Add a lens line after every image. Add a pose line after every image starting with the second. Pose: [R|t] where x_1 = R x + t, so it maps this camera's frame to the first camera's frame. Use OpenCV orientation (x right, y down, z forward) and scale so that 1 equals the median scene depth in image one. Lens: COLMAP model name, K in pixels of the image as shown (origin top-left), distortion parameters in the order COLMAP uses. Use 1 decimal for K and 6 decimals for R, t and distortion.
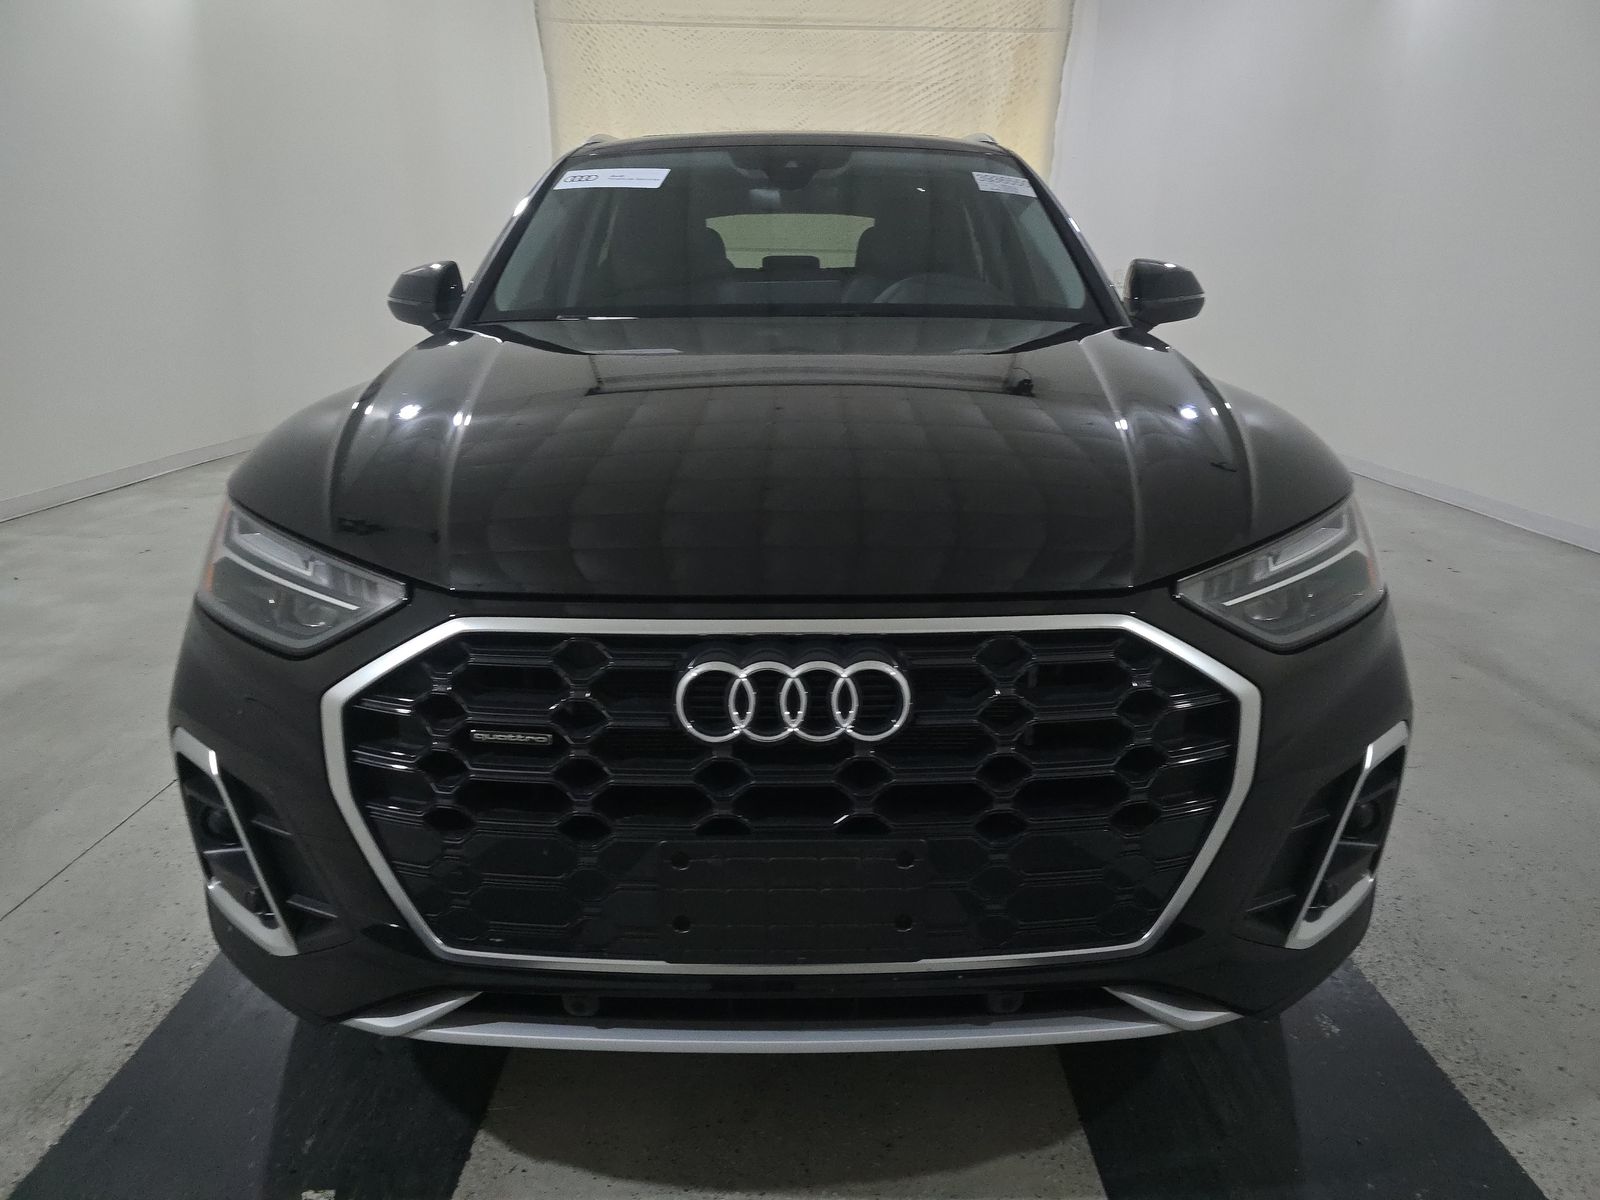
lens RADIAL K [[1057.6, 0, 800.0], [0, 1057.6, 600.0], [0, 0, 1]] dist [0.052457, -0.045082]
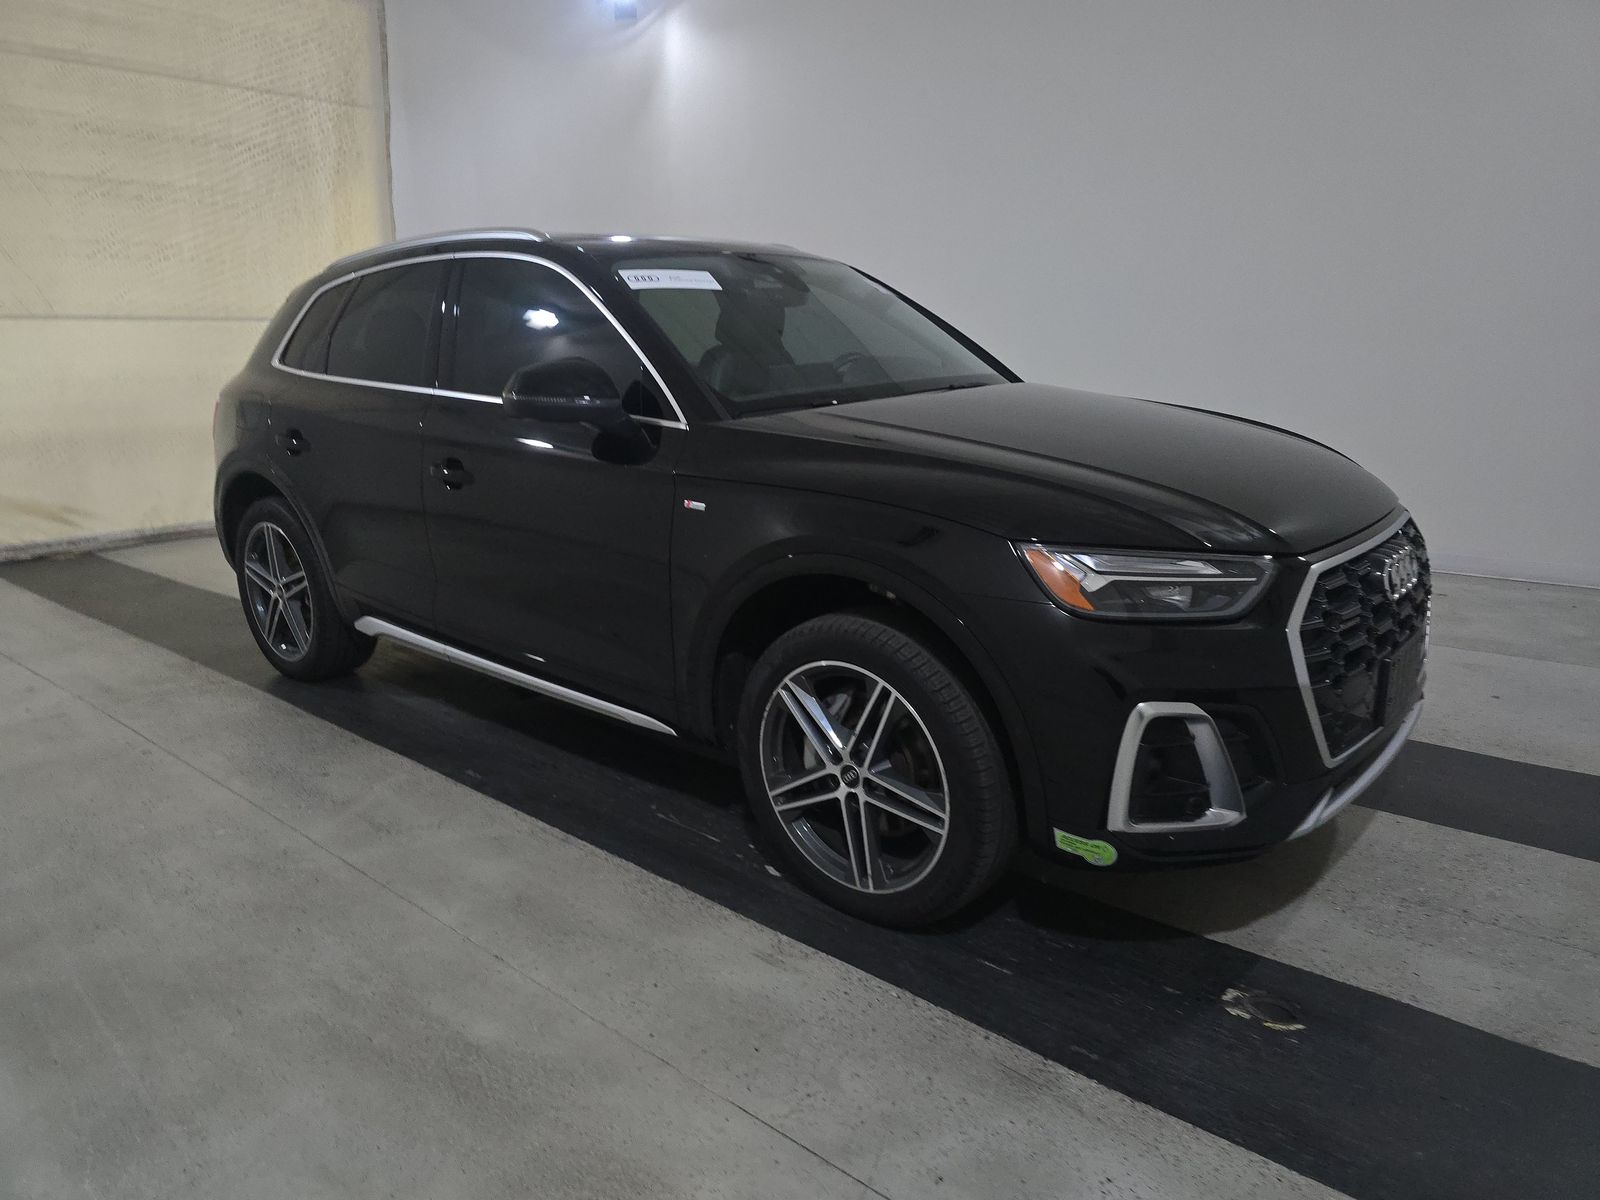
lens RADIAL K [[1057.6, 0, 800.0], [0, 1057.6, 600.0], [0, 0, 1]] dist [0.052457, -0.045082]
pose [[0.662152, -0.199689, 0.722274, -0.324972], [0.234752, 0.970602, 0.053133, -0.032596], [-0.711650, 0.134374, 0.689563, 0.062767]]
